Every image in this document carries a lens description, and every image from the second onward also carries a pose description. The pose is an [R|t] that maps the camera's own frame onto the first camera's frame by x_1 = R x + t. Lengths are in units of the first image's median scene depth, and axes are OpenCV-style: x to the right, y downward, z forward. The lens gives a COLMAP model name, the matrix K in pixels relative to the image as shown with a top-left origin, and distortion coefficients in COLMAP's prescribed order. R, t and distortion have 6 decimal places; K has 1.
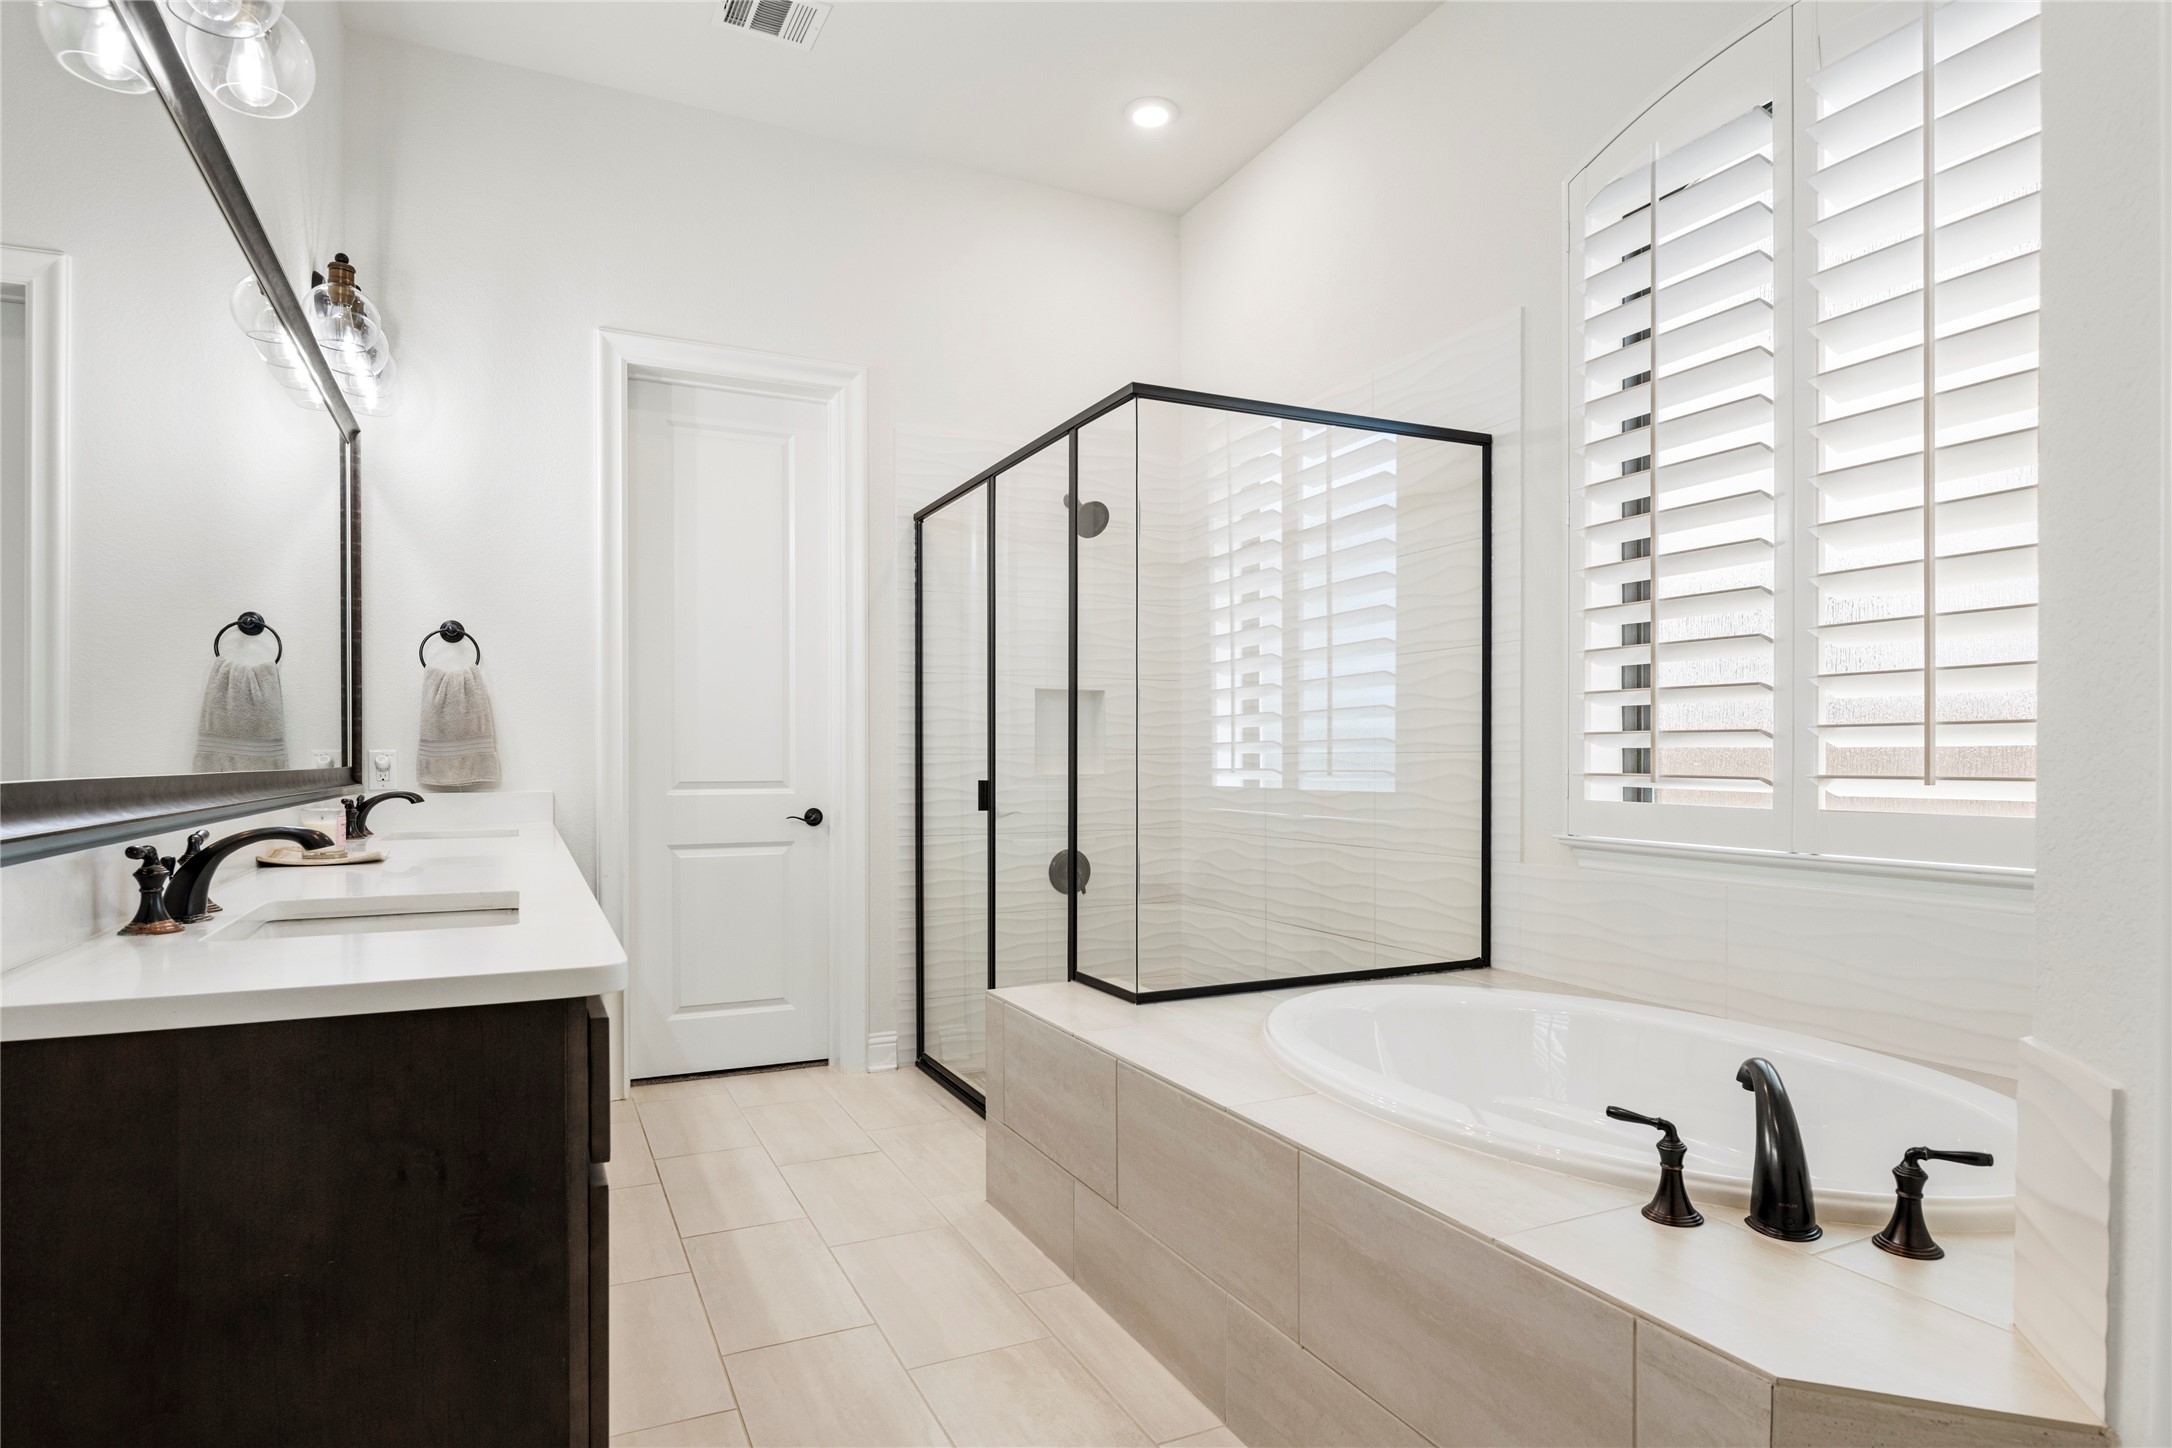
lens RADIAL K [[1181.9, 0, 1077.7], [0, 1181.9, 743.4], [0, 0, 1]] dist [-0.003465, -0.003640]
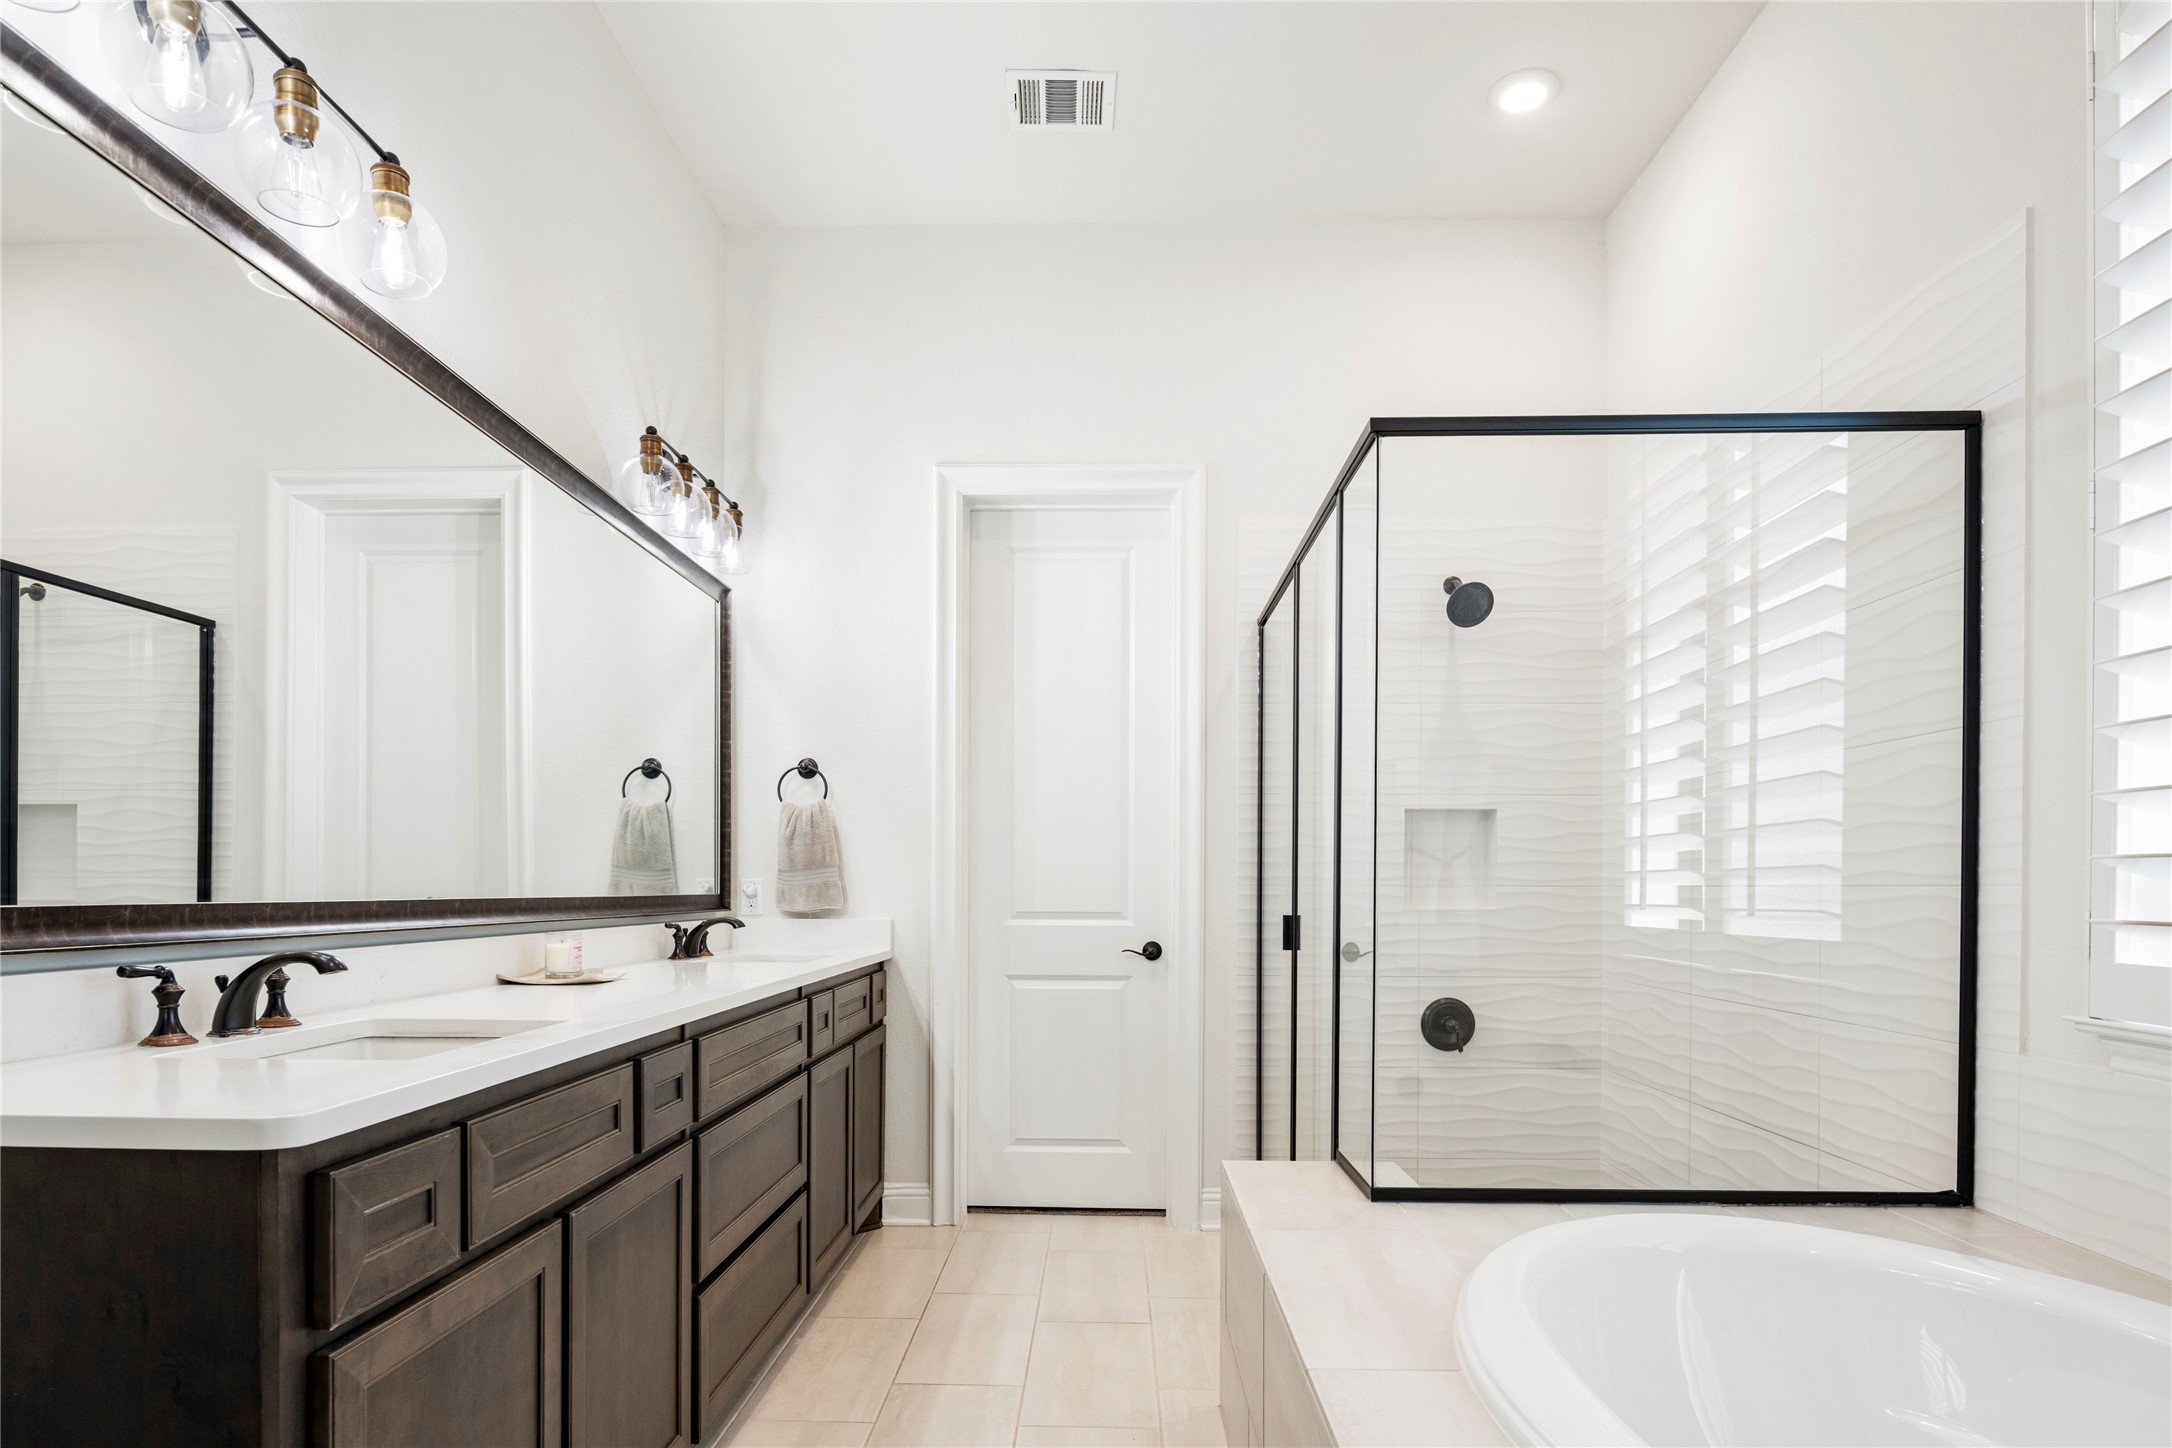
lens RADIAL K [[1192.9, 0, 1076.0], [0, 1192.9, 877.6], [0, 0, 1]] dist [-0.001226, -0.001138]
pose [[0.889559, 0.001937, -0.456816, 0.185628], [0.000230, 0.999989, 0.004688, -0.000686], [0.456820, -0.004276, 0.889549, 0.150543]]
